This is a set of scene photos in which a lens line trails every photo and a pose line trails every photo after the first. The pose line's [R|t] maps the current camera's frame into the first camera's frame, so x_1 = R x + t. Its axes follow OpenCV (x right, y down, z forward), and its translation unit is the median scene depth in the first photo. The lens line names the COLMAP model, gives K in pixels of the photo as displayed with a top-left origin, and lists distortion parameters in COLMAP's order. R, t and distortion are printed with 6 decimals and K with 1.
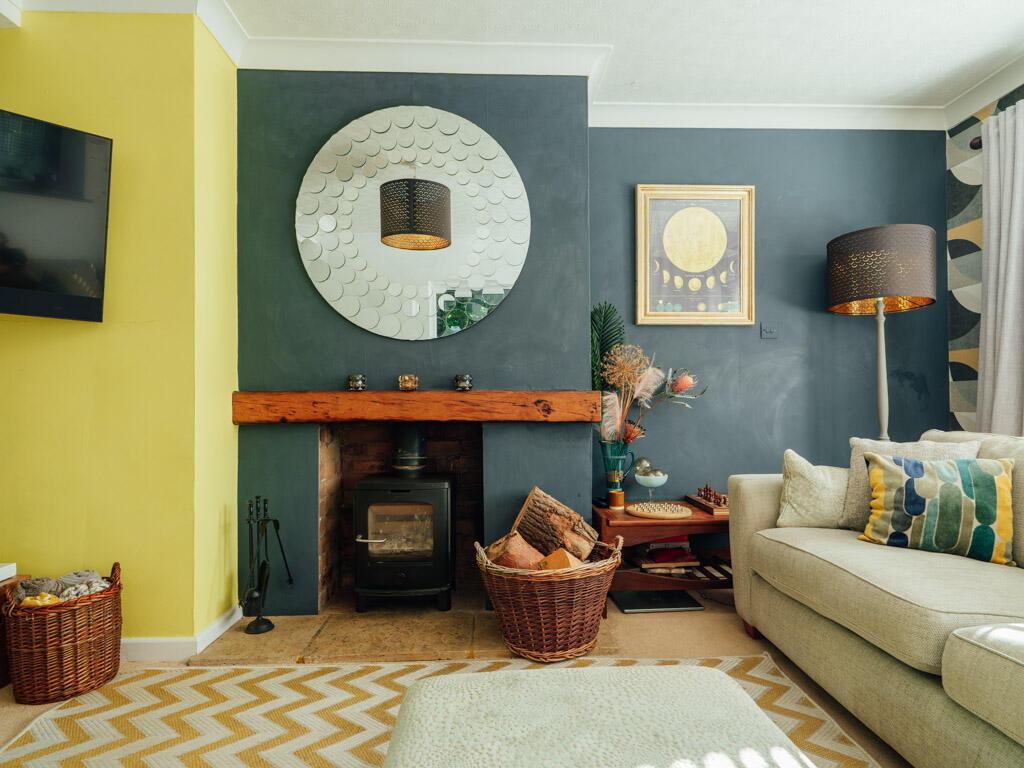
lens RADIAL K [[577.9, 0, 514.4], [0, 577.9, 391.8], [0, 0, 1]] dist [0.001764, 0.000070]
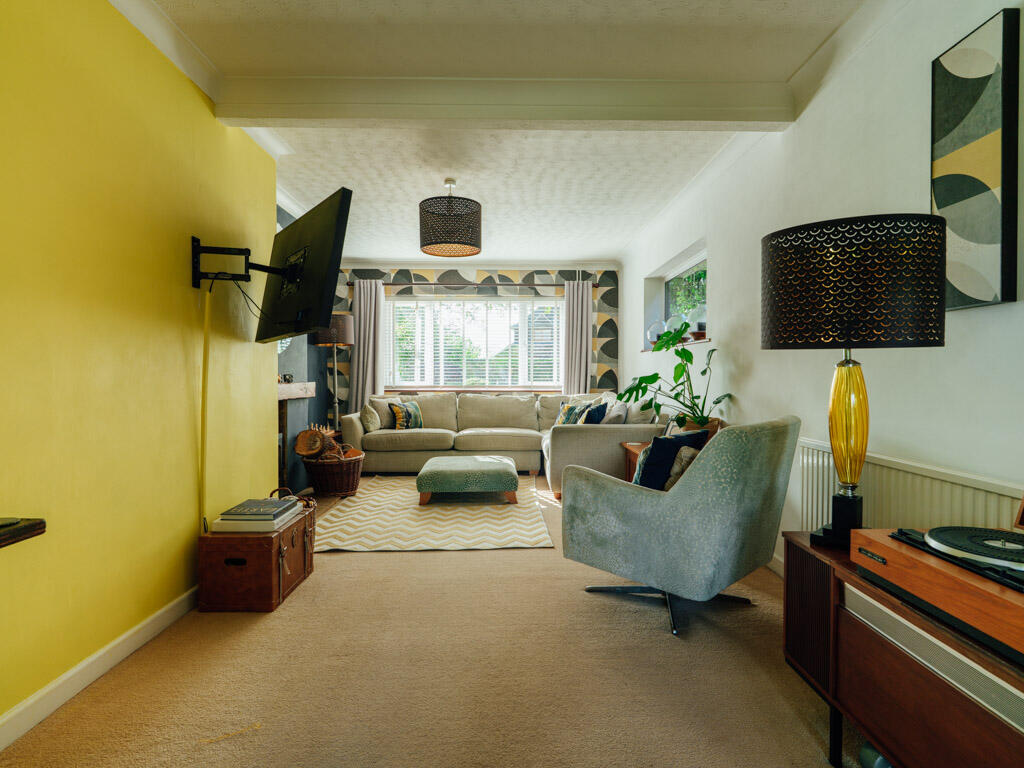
lens RADIAL K [[537.0, 0, 508.5], [0, 537.0, 381.9], [0, 0, 1]] dist [0.001587, -0.000868]
pose [[0.031926, -0.007950, 0.999459, -1.776481], [-0.017246, 0.999815, 0.008504, -0.030392], [-0.999341, -0.017508, 0.031783, 0.234478]]
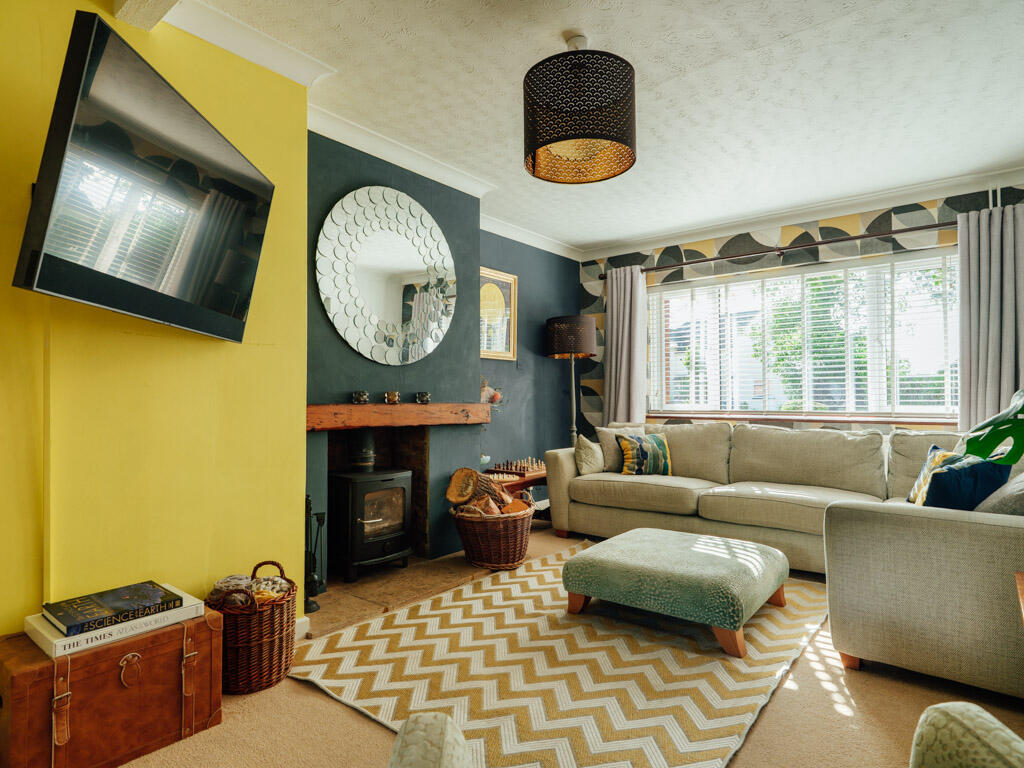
lens RADIAL K [[562.7, 0, 512.0], [0, 562.7, 384.0], [0, 0, 1]] dist [-0.002812, -0.002330]
pose [[0.664570, 0.022920, 0.746875, -0.950296], [-0.014150, 0.999736, -0.018089, -0.026676], [-0.747092, 0.001453, 0.664719, -0.057419]]
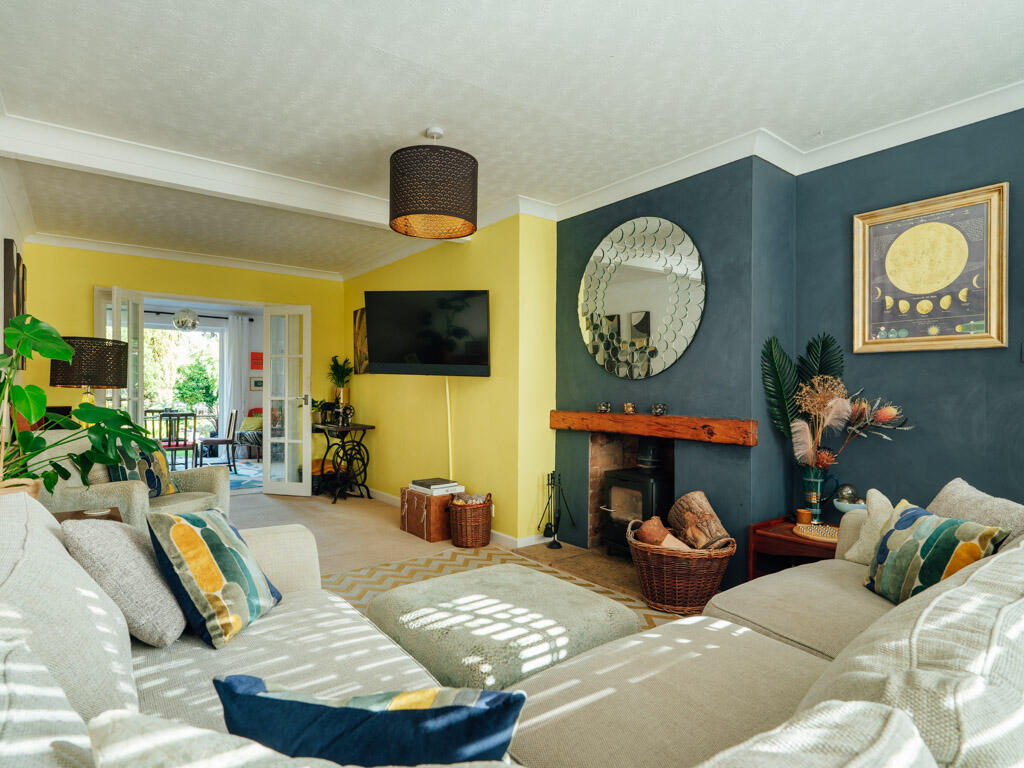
lens RADIAL K [[569.5, 0, 497.6], [0, 569.5, 388.5], [0, 0, 1]] dist [-0.000631, -0.000460]
pose [[0.562814, 0.005349, -0.826566, 0.825229], [0.007412, 0.999906, 0.011518, -0.084748], [0.826550, -0.012609, 0.562722, -0.099260]]
